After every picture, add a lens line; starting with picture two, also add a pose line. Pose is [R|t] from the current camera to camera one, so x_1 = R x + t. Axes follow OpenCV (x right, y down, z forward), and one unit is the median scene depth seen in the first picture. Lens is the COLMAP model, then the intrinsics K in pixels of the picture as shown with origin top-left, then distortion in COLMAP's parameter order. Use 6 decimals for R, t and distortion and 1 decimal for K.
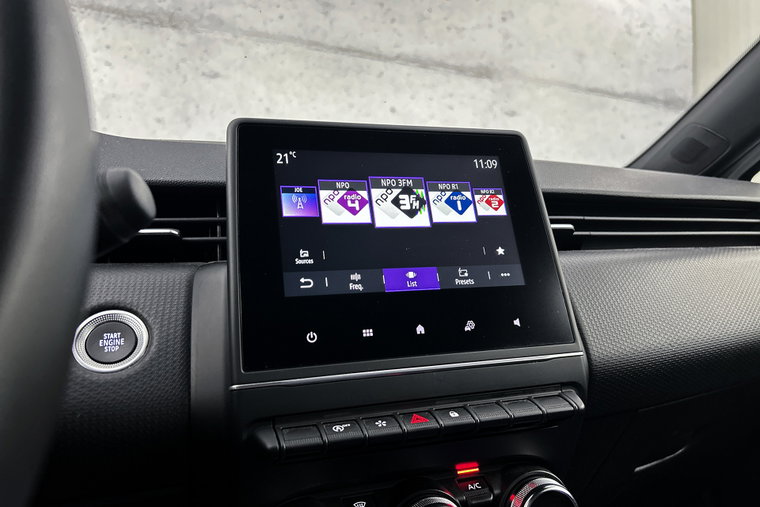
lens RADIAL K [[563.4, 0, 384.2], [0, 563.4, 252.4], [0, 0, 1]] dist [0.060161, -0.069995]
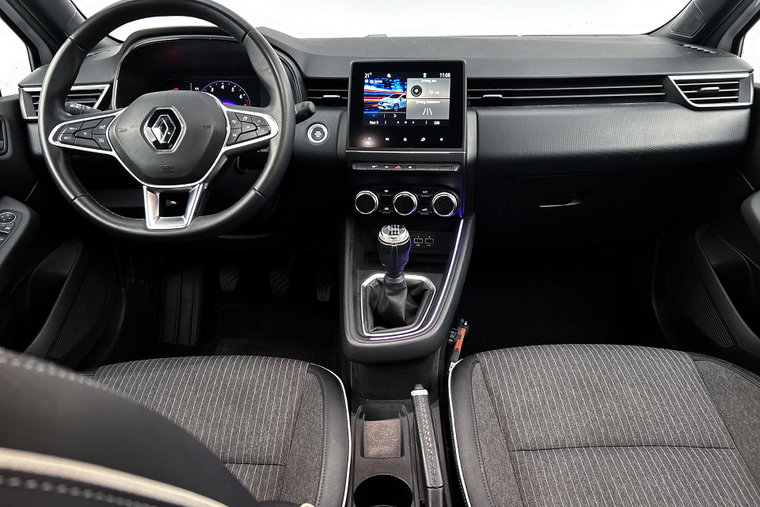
lens RADIAL K [[563.4, 0, 384.0], [0, 563.4, 259.1], [0, 0, 1]] dist [0.060161, -0.069995]
pose [[0.893889, 0.188131, -0.406902, 1.324428], [-0.003441, 0.910532, 0.413424, -0.532854], [0.448275, -0.368155, 0.814562, -1.770253]]
